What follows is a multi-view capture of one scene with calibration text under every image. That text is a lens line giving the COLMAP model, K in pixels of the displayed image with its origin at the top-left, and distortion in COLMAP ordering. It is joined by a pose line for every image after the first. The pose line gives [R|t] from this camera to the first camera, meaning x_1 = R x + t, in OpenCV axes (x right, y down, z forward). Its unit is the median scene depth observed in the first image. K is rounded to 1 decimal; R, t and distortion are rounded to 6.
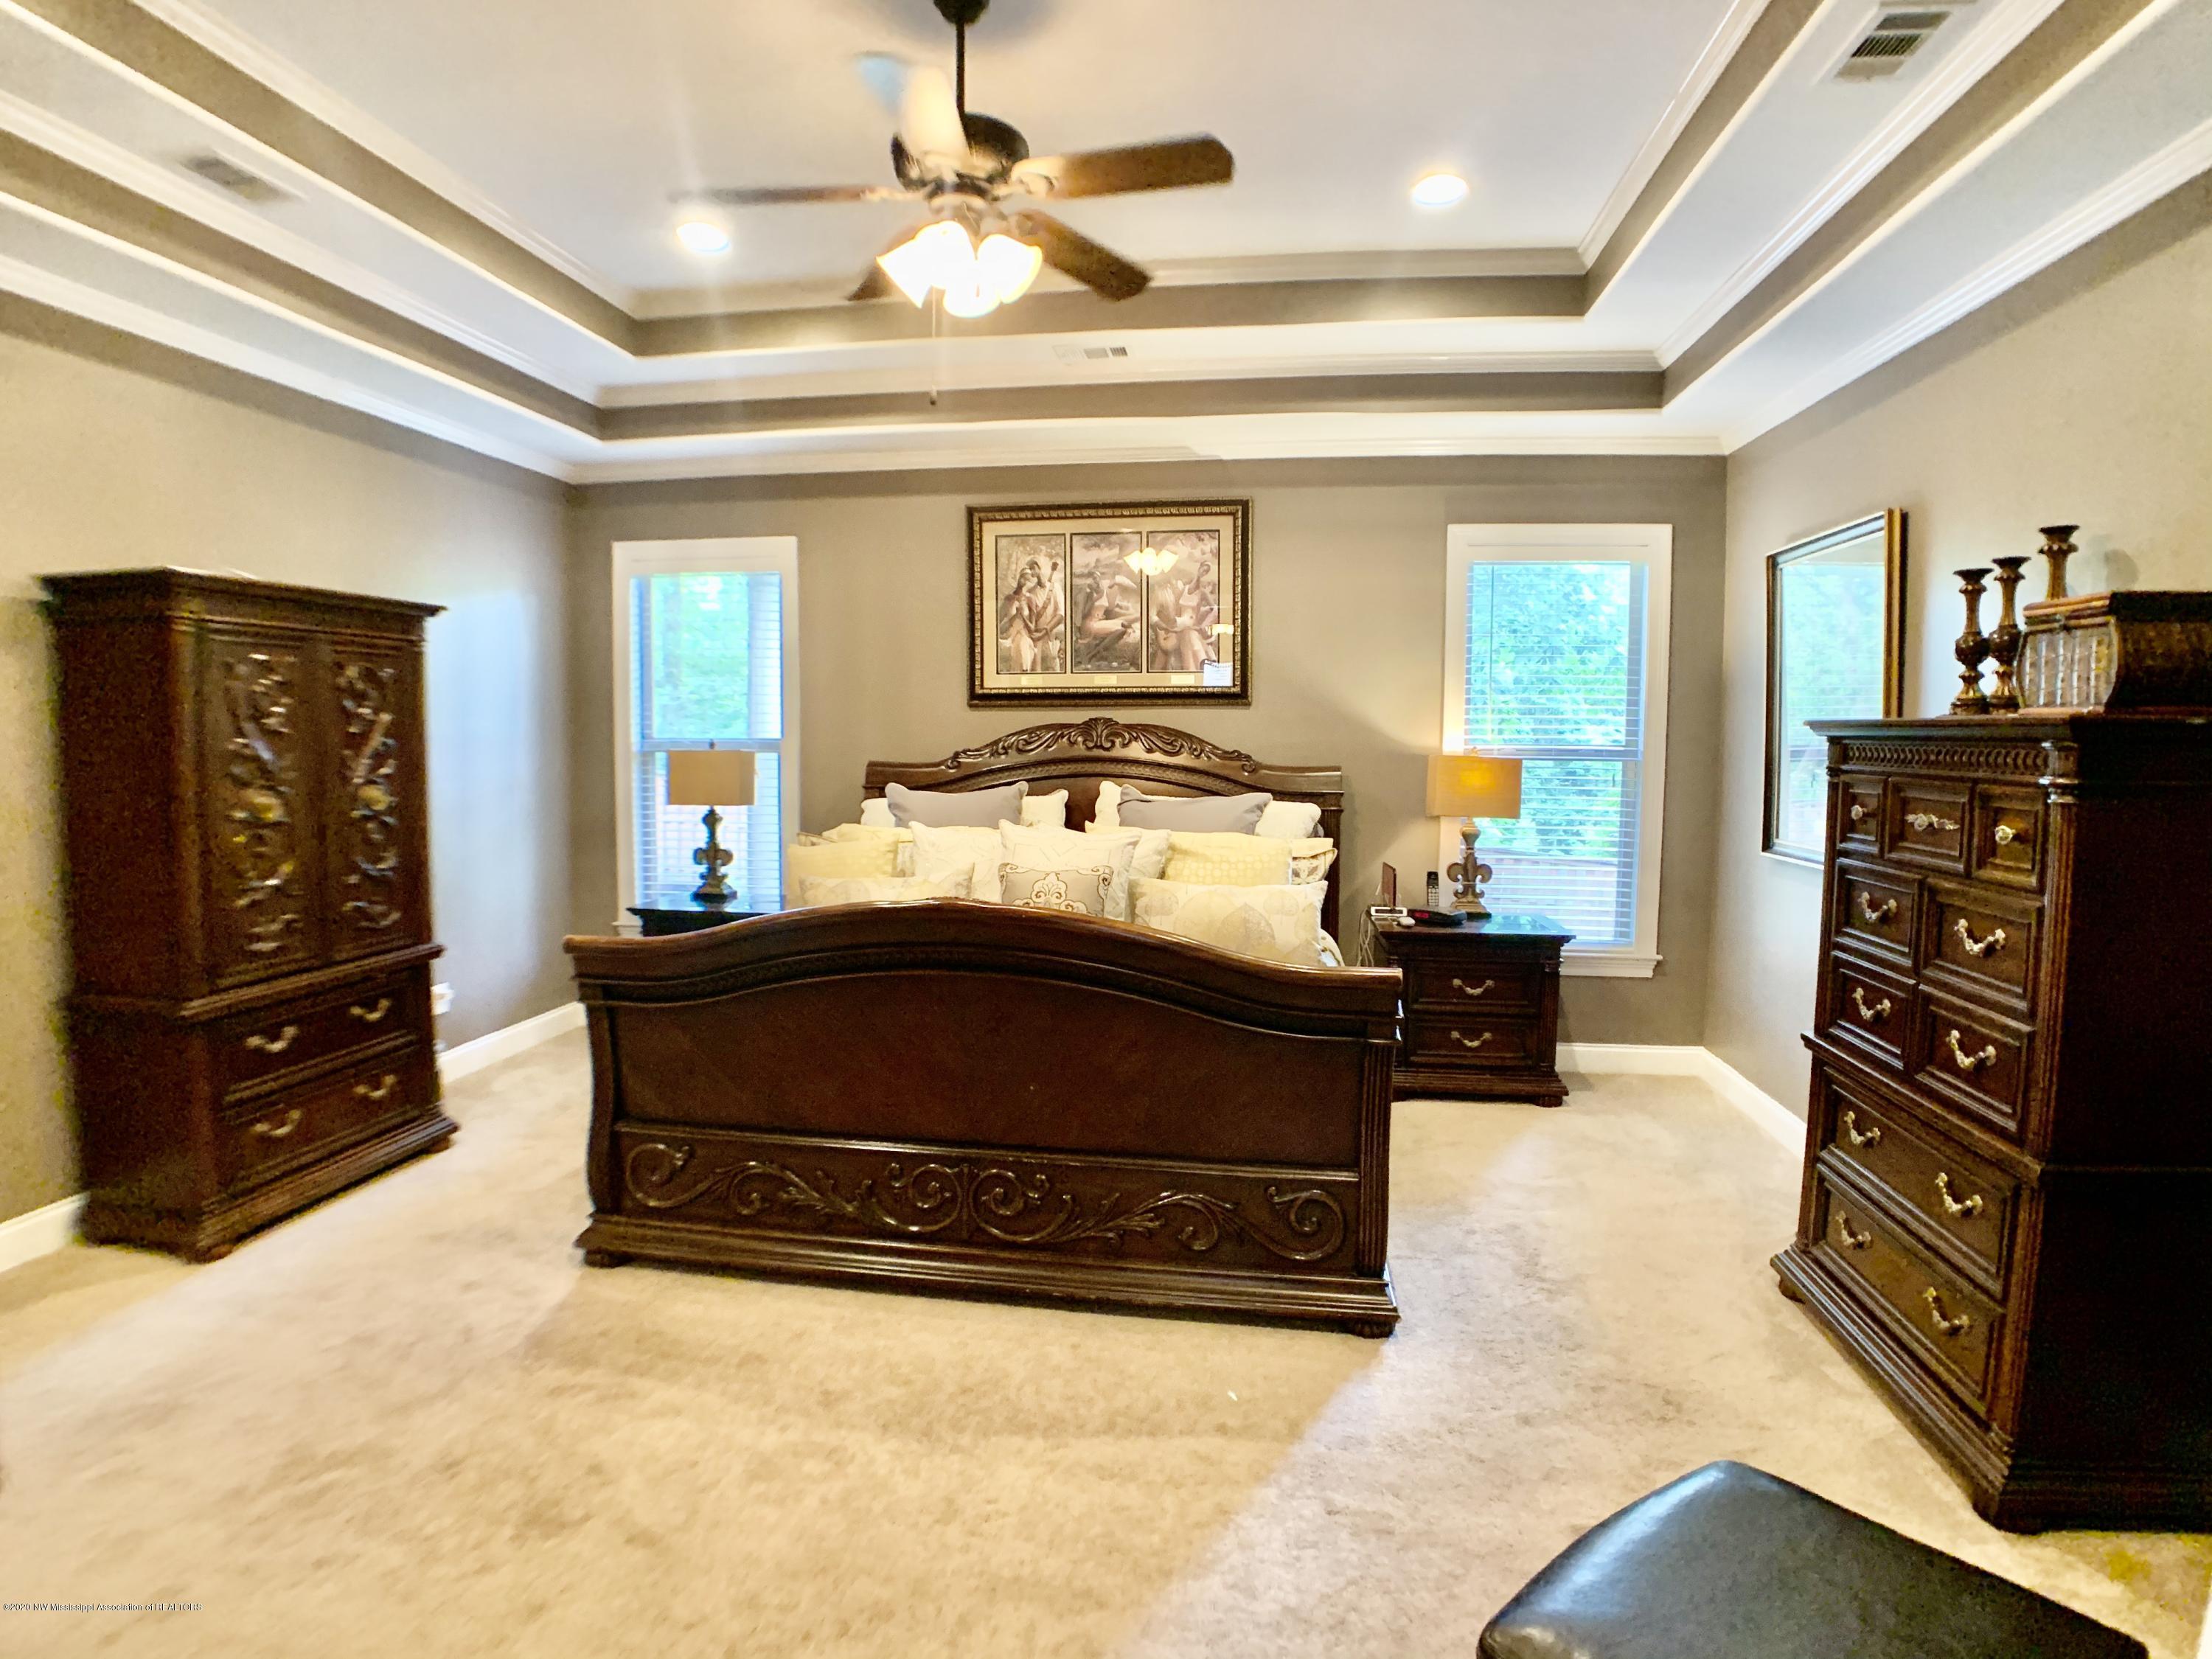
lens RADIAL K [[1181.4, 0, 1092.3], [0, 1181.4, 830.5], [0, 0, 1]] dist [-0.063544, 0.005738]
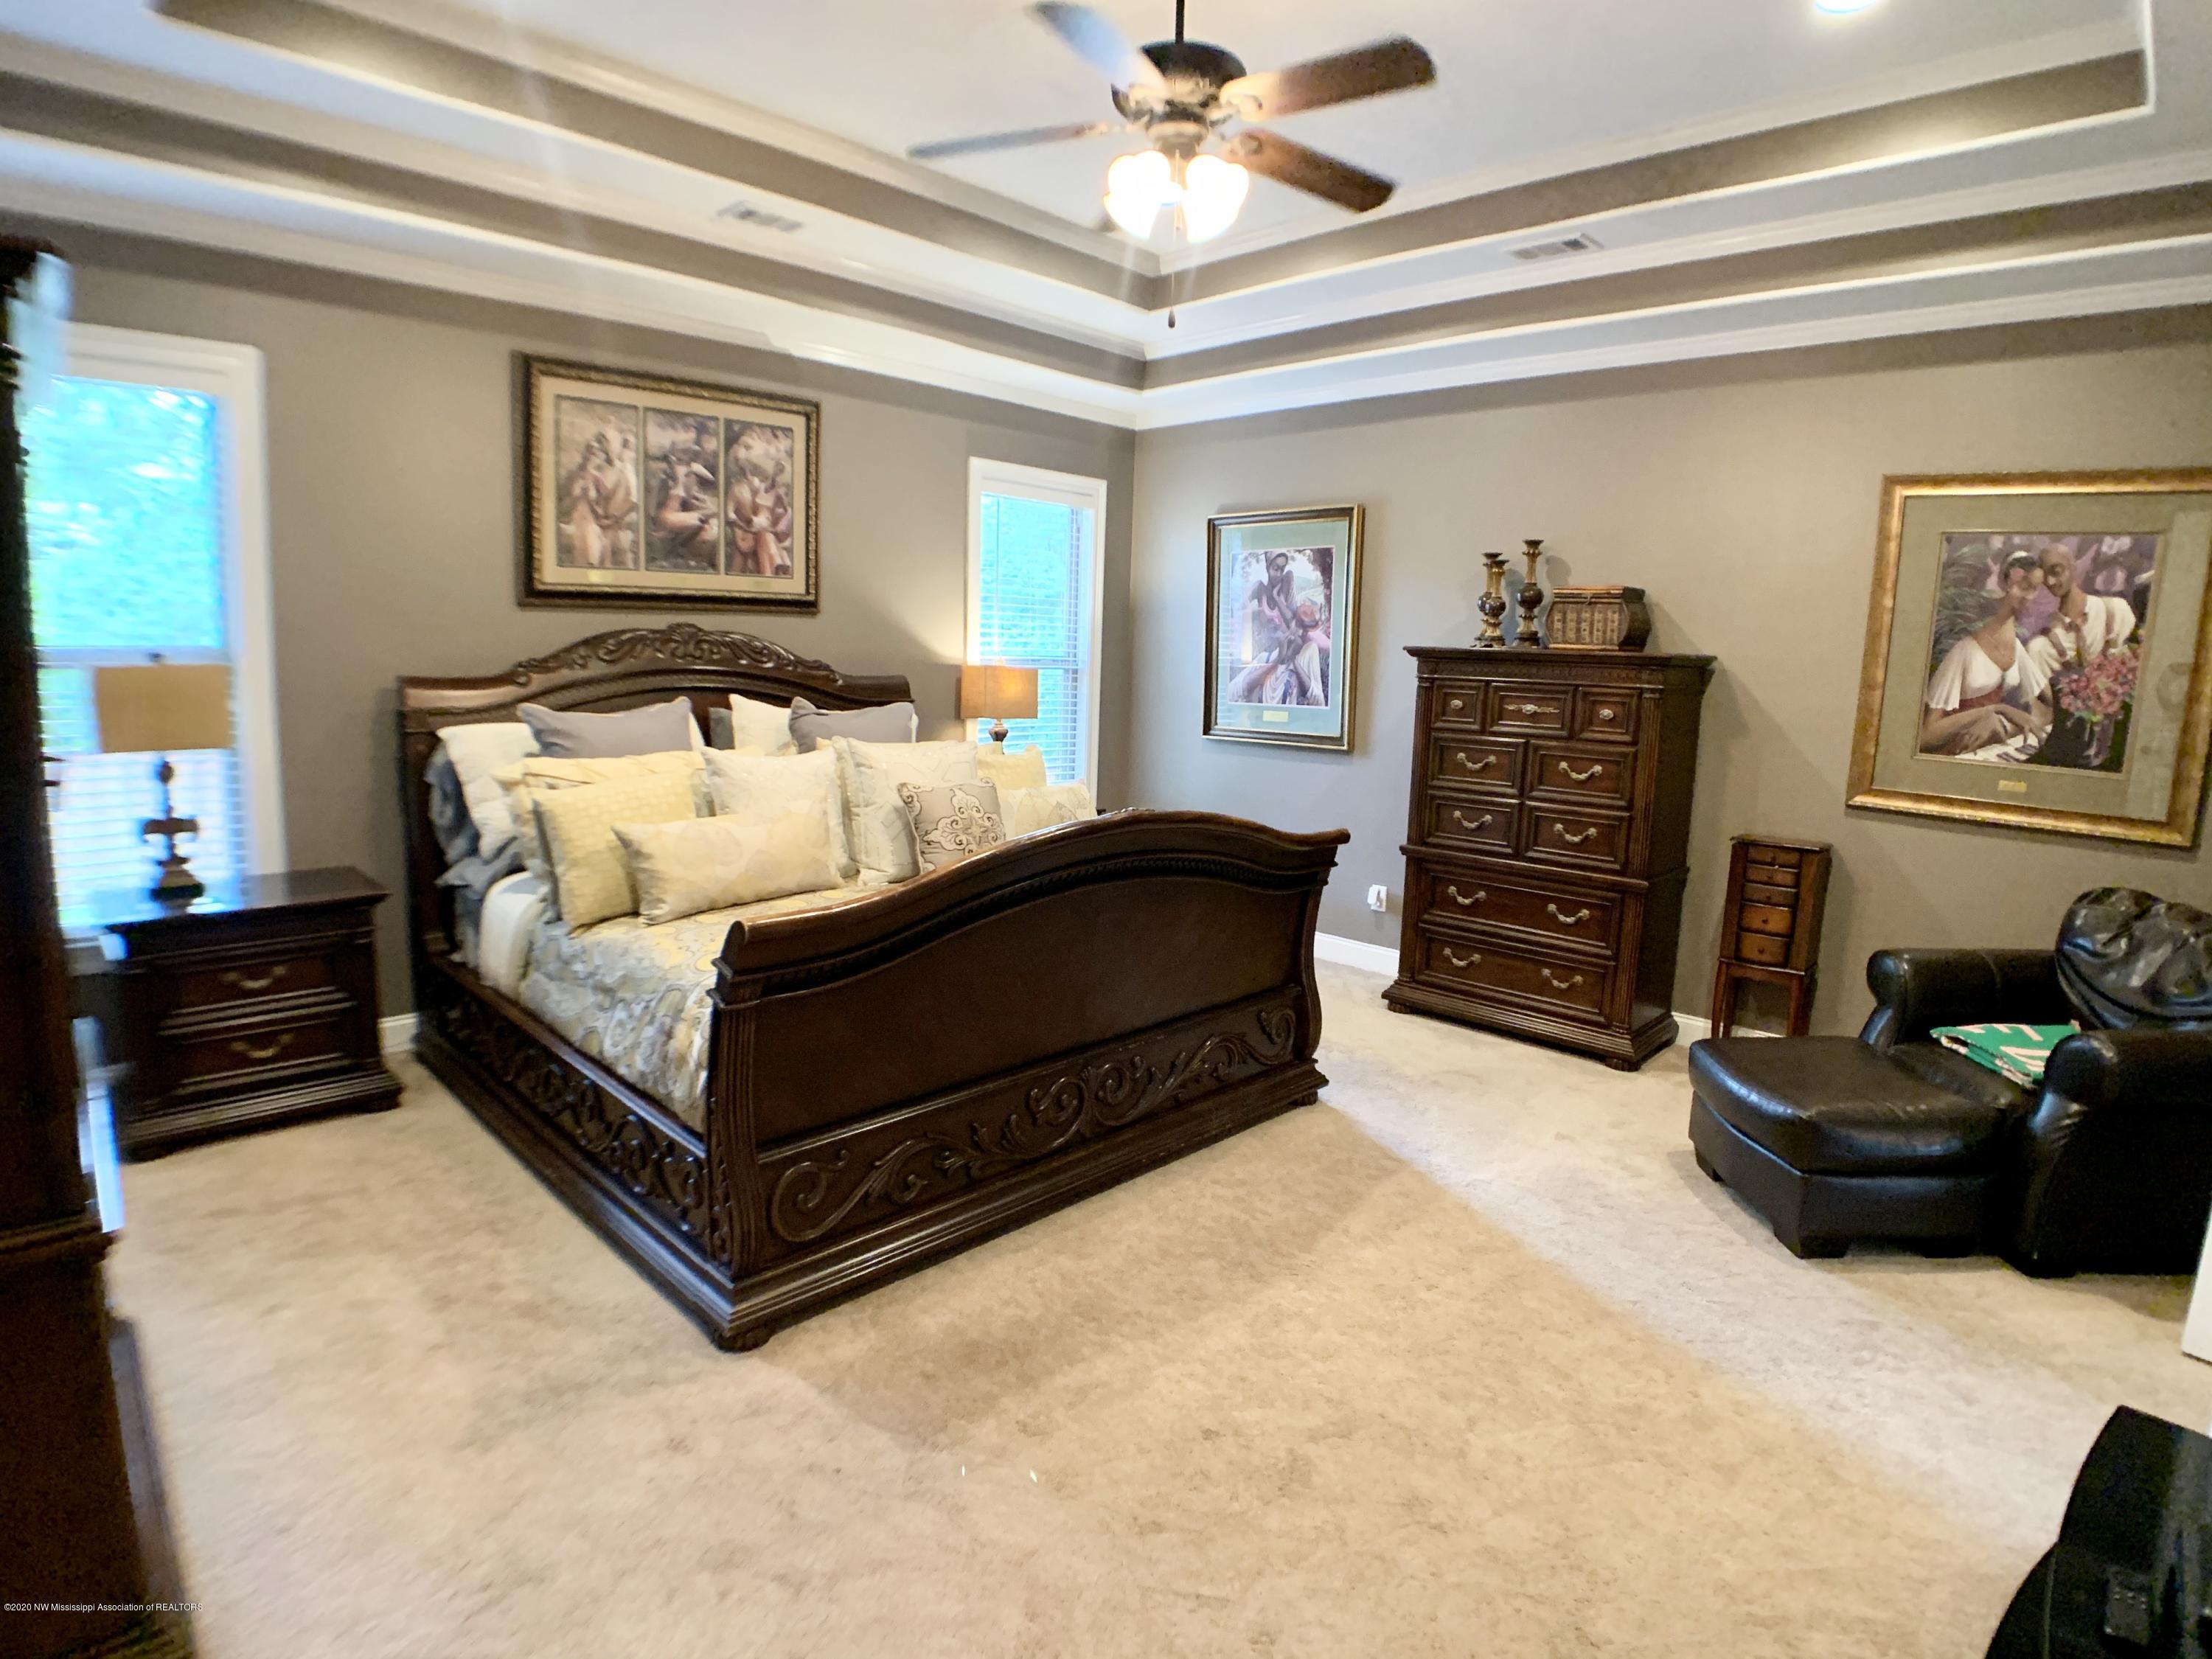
lens RADIAL K [[1181.4, 0, 1096.3], [0, 1181.4, 815.7], [0, 0, 1]] dist [-0.063544, 0.005738]
pose [[0.581769, -0.108697, 0.806058, -0.543323], [0.042643, 0.993743, 0.103229, -0.029010], [-0.812235, -0.025683, 0.582764, 0.228394]]
